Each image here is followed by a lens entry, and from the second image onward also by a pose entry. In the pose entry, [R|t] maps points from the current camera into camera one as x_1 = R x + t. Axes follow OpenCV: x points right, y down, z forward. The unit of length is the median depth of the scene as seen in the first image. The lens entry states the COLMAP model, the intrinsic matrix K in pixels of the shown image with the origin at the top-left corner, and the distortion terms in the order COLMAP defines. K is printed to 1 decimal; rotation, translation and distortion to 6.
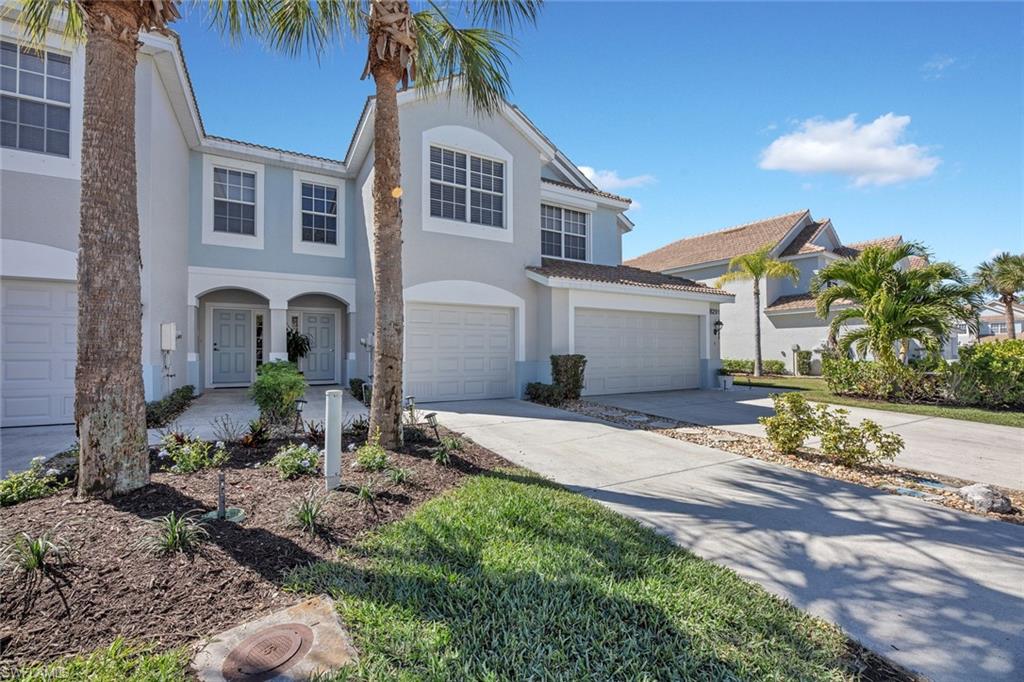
lens RADIAL K [[421.2, 0, 511.7], [0, 421.2, 344.9], [0, 0, 1]] dist [0.003846, -0.003357]
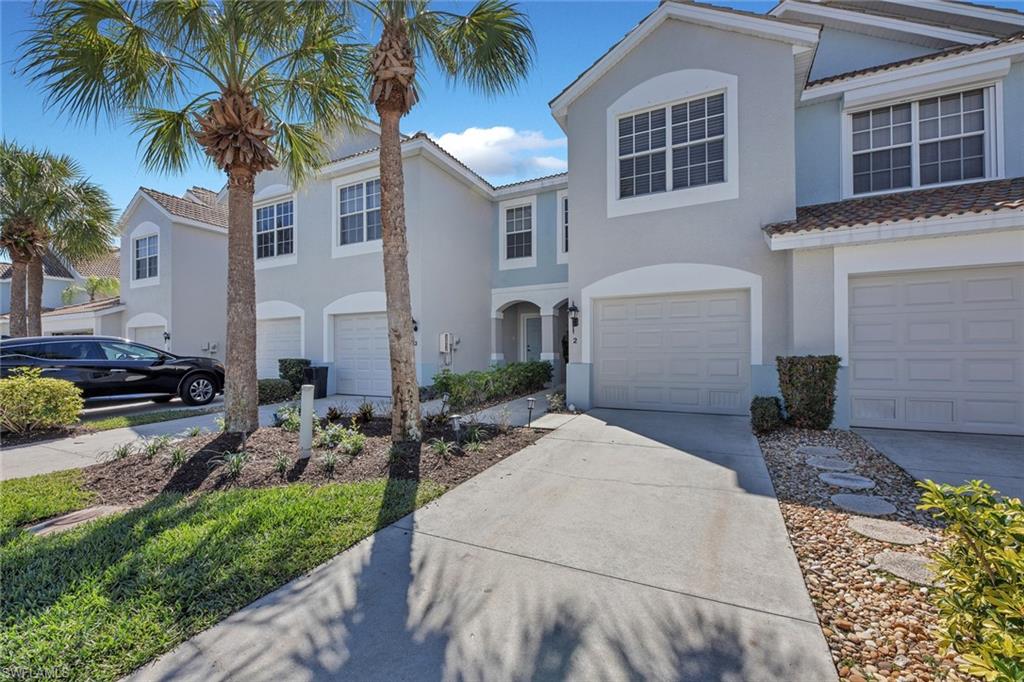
lens RADIAL K [[421.2, 0, 510.5], [0, 421.2, 347.1], [0, 0, 1]] dist [0.003846, -0.003357]
pose [[0.562870, -0.012257, -0.826454, 0.382976], [0.022184, 0.999754, 0.000282, 0.000374], [0.826247, -0.018493, 0.563004, 0.287719]]
